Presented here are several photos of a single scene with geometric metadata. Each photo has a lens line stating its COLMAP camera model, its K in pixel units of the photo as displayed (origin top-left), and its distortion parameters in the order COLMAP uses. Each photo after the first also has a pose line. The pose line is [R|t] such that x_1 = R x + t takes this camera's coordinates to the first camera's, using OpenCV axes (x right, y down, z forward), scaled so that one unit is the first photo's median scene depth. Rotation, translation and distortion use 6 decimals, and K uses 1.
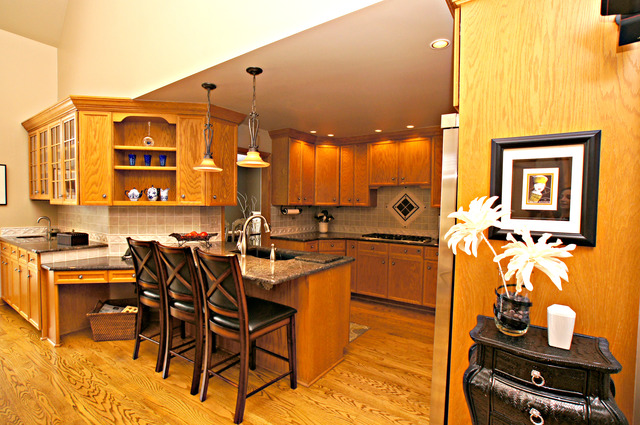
lens RADIAL K [[302.3, 0, 316.6], [0, 302.3, 214.2], [0, 0, 1]] dist [-0.022197, 0.006107]
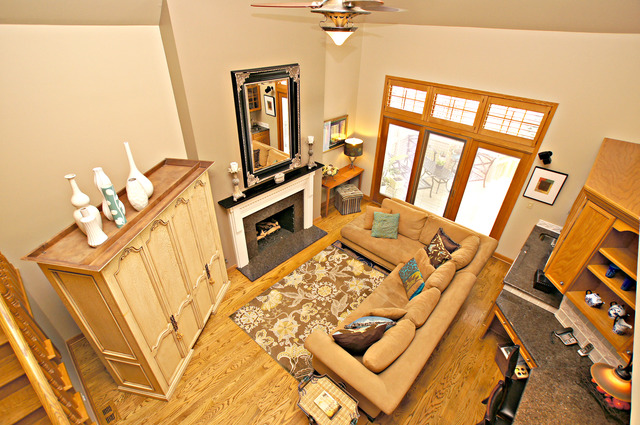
lens RADIAL K [[302.3, 0, 315.2], [0, 302.3, 219.2], [0, 0, 1]] dist [-0.022197, 0.006107]
pose [[-0.151006, 0.547244, -0.823238, 0.094300], [-0.059882, 0.826195, 0.560193, -0.594642], [0.986718, 0.133889, -0.091990, 0.203011]]
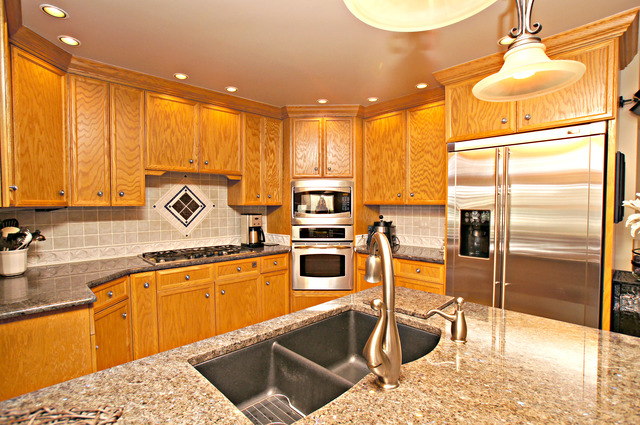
lens RADIAL K [[302.3, 0, 323.9], [0, 302.3, 212.3], [0, 0, 1]] dist [-0.022197, 0.006107]
pose [[0.174606, -0.044434, 0.983635, -0.379048], [0.041734, 0.998417, 0.037694, -0.027497], [-0.983754, 0.034470, 0.176184, 0.719865]]
